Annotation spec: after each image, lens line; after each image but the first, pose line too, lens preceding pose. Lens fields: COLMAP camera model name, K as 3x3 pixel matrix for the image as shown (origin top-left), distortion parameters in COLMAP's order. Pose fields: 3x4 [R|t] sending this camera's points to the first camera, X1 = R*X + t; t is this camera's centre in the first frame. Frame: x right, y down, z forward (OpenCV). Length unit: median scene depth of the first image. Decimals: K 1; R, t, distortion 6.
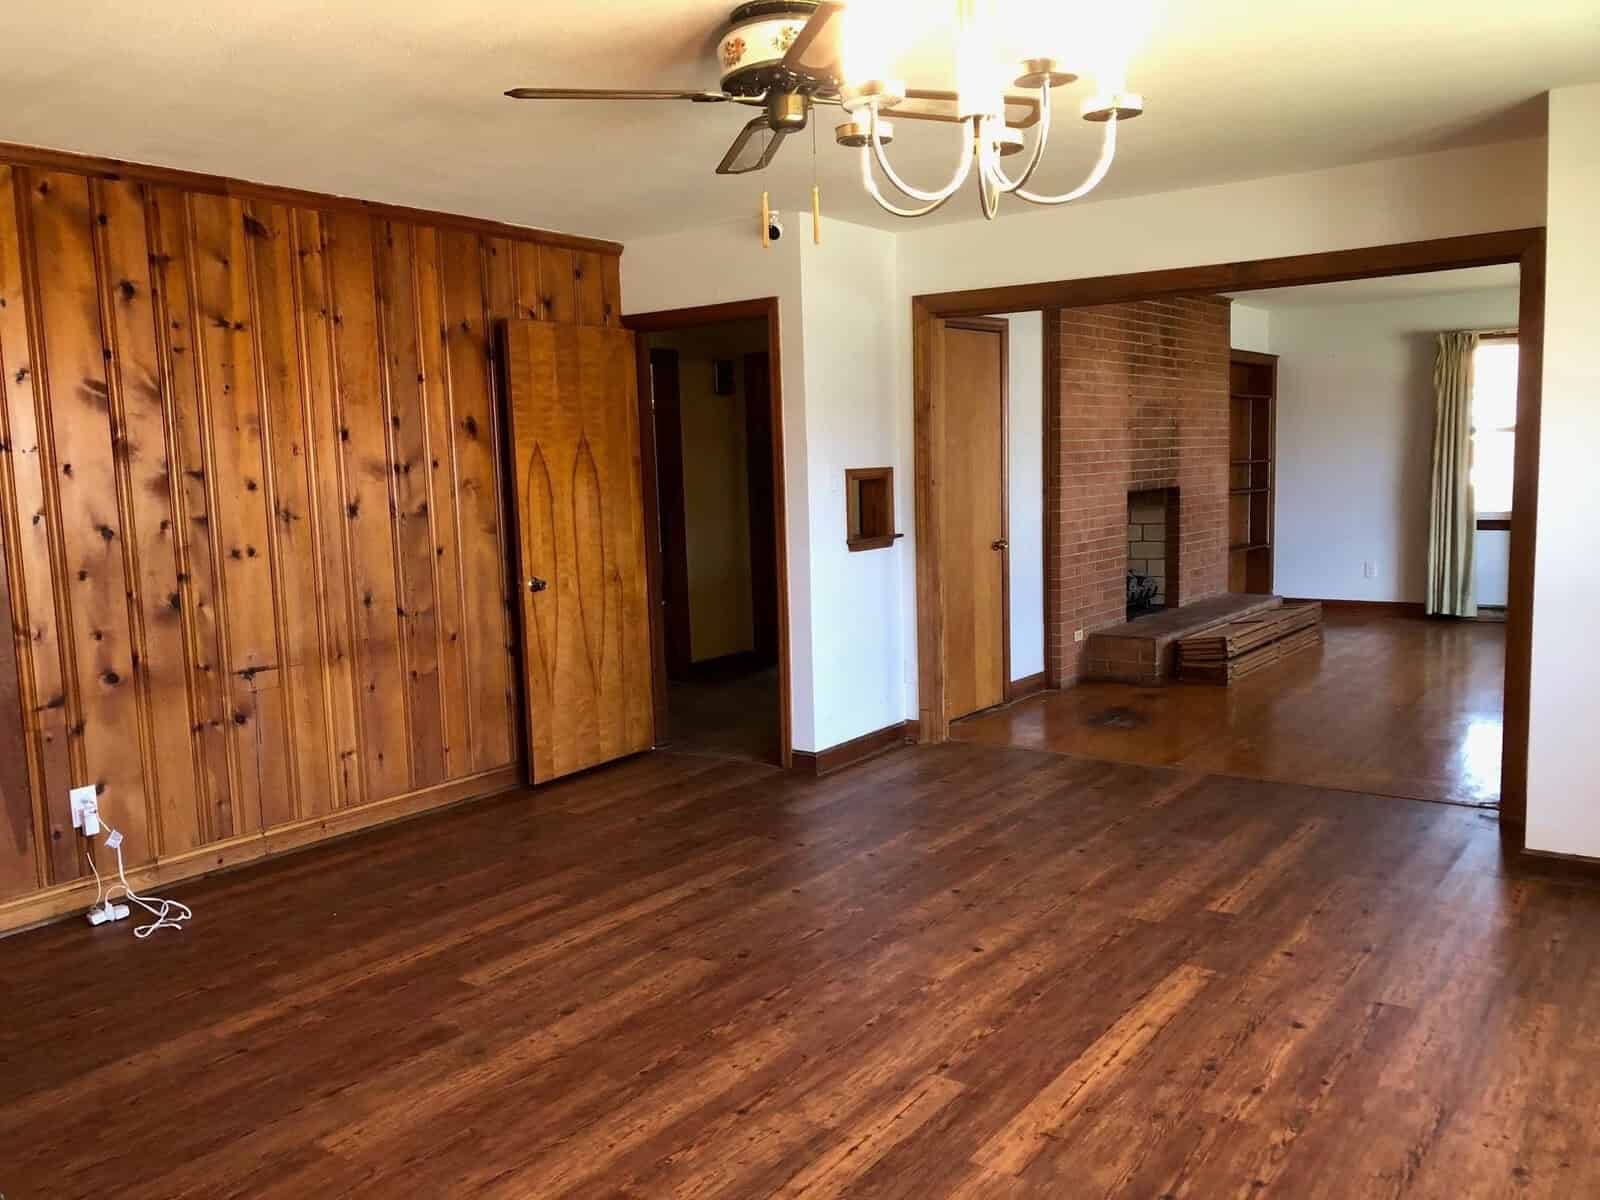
lens RADIAL K [[1298.9, 0, 798.4], [0, 1298.9, 604.4], [0, 0, 1]] dist [0.013902, 0.001659]
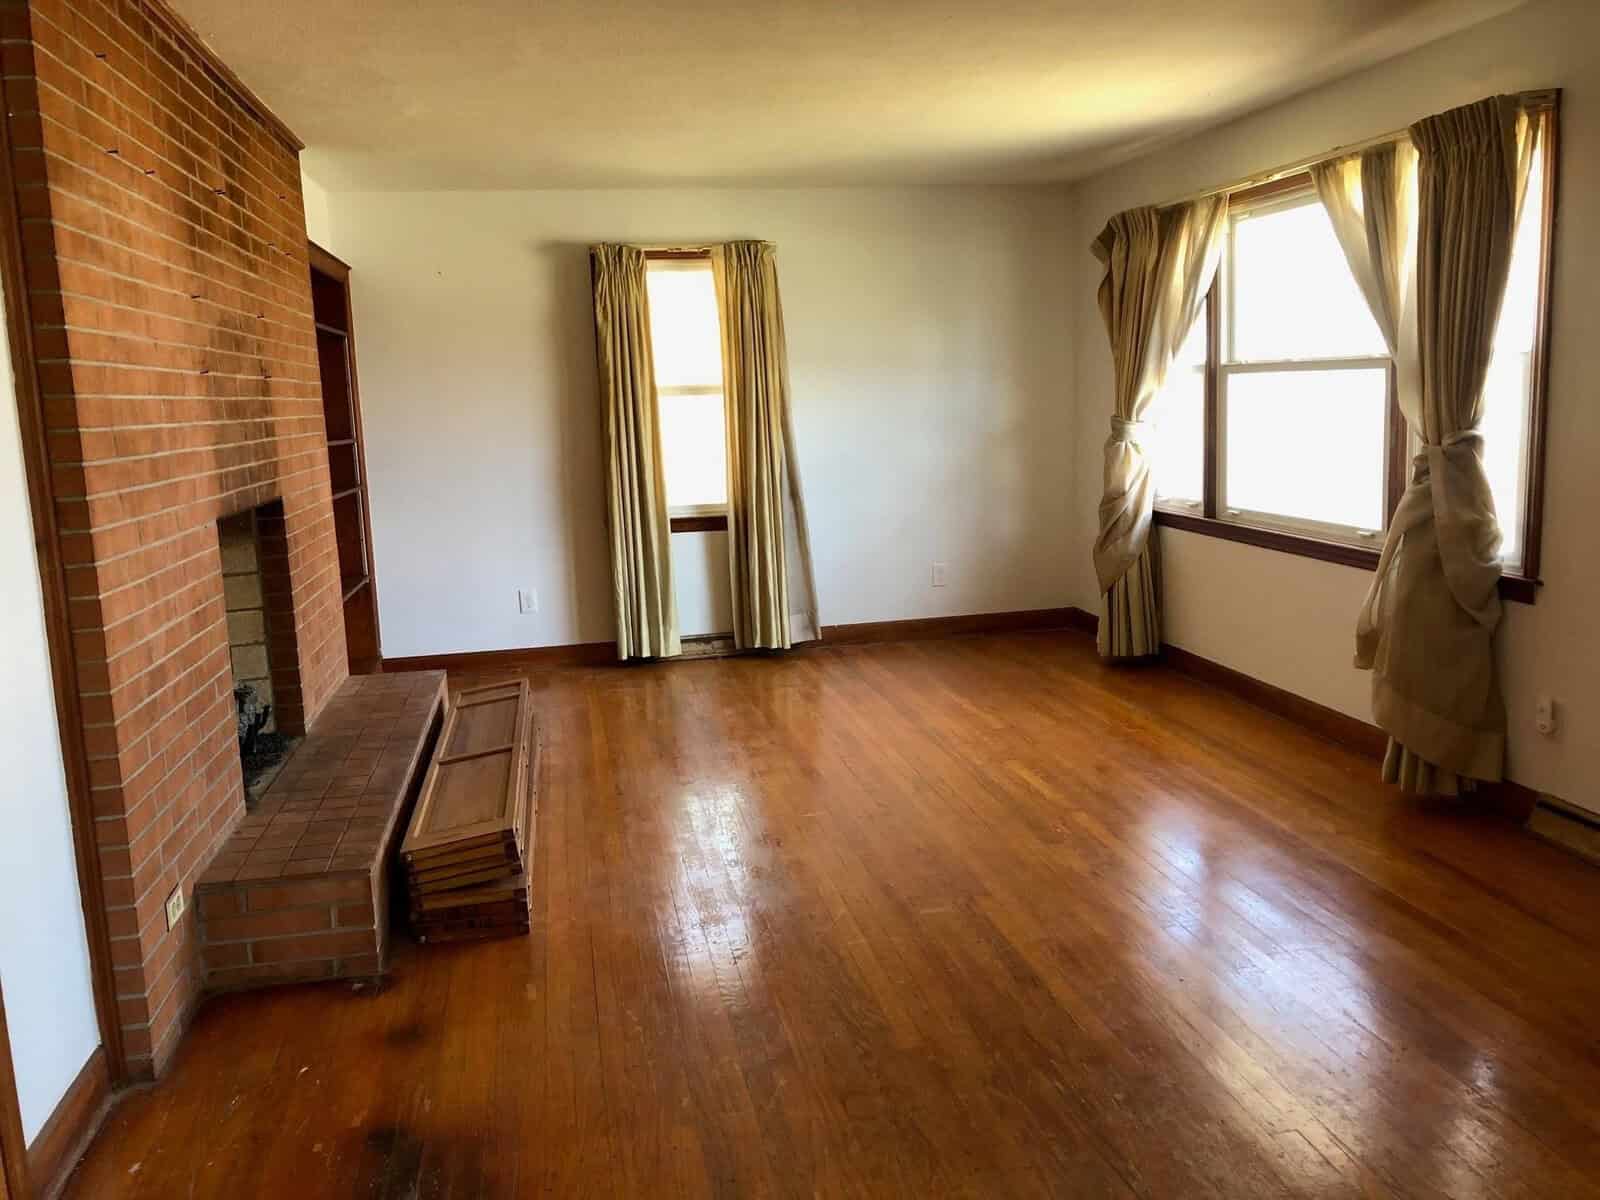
lens RADIAL K [[1298.9, 0, 799.0], [0, 1298.9, 603.4], [0, 0, 1]] dist [0.013902, 0.001659]
pose [[0.683657, -0.112460, 0.721087, 0.066502], [0.098713, 0.993225, 0.061313, -0.063770], [-0.723097, 0.029264, 0.690127, 0.539089]]
